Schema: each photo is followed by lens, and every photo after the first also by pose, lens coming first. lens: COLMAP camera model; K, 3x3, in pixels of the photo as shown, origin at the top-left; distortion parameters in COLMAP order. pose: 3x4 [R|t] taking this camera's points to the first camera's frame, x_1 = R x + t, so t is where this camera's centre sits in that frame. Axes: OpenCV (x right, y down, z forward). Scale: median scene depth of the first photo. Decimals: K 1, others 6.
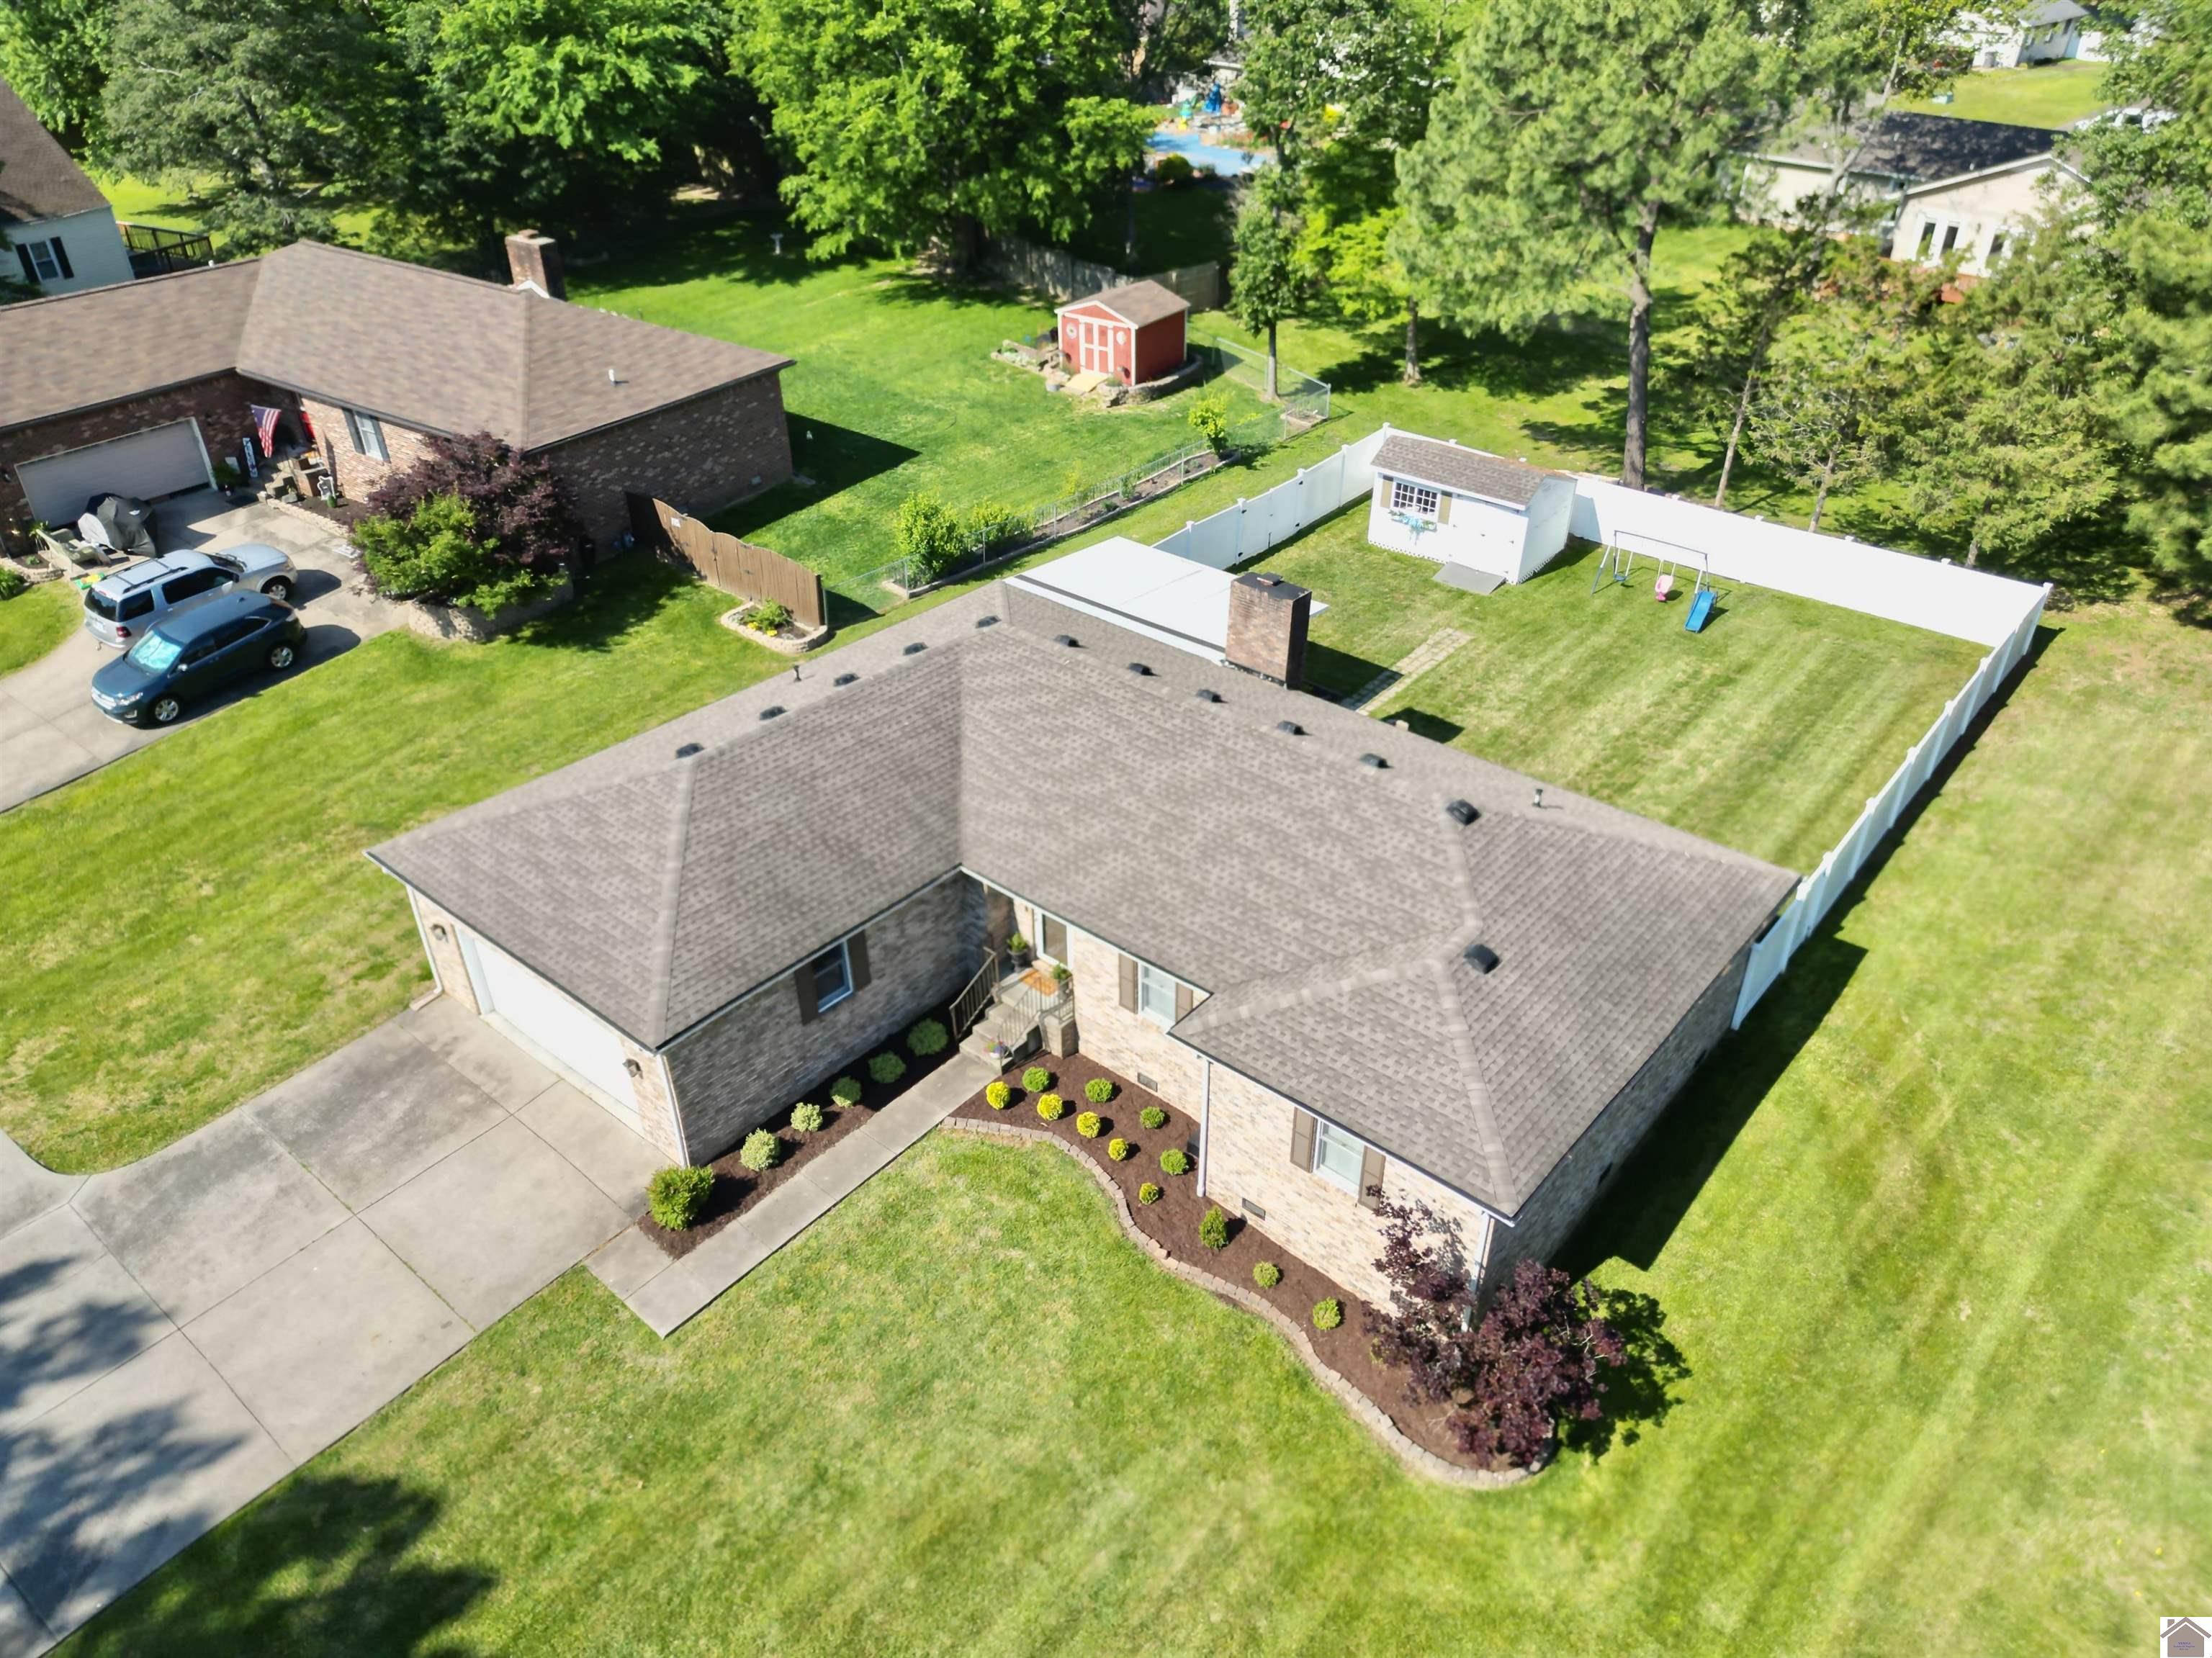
lens RADIAL K [[1537.8, 0, 1097.1], [0, 1537.8, 870.4], [0, 0, 1]] dist [0.020449, -0.002656]
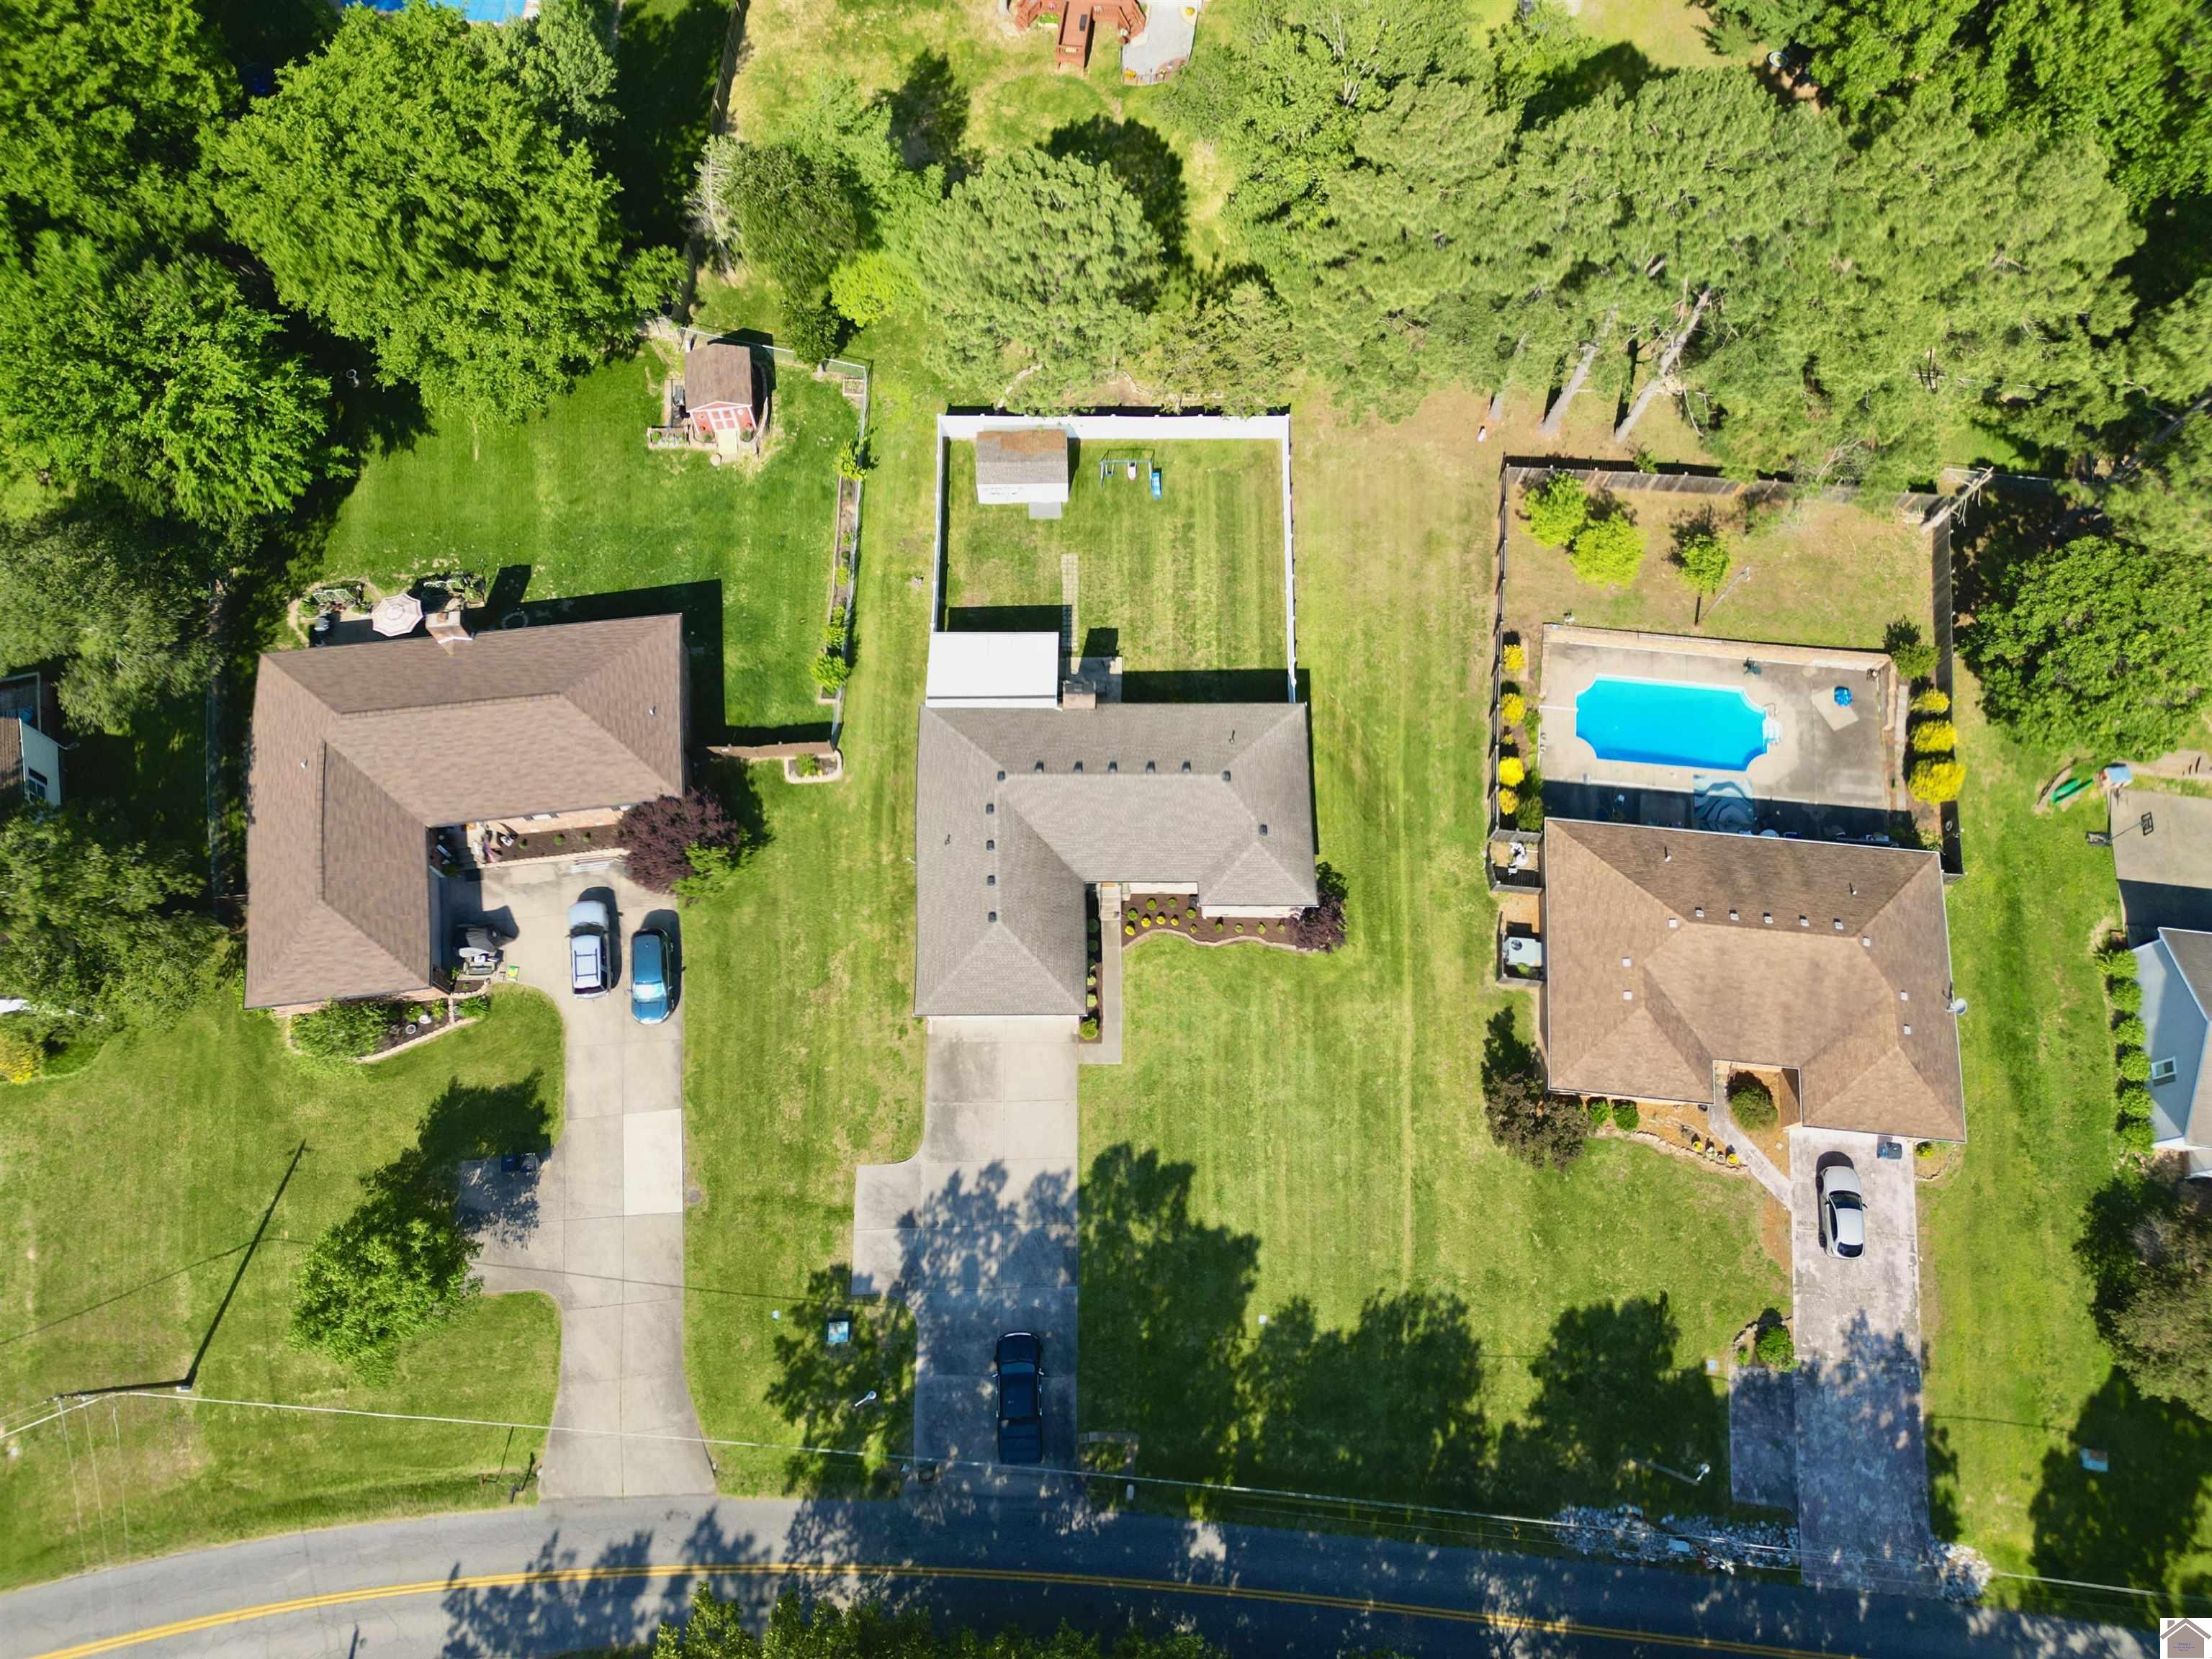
lens RADIAL K [[1537.9, 0, 1109.8], [0, 1537.9, 829.0], [0, 0, 1]] dist [0.020449, -0.002656]
pose [[0.750415, -0.626900, 0.209462, -0.514509], [0.361855, 0.654843, 0.663507, -1.696946], [-0.553117, -0.422111, 0.718251, -0.879482]]
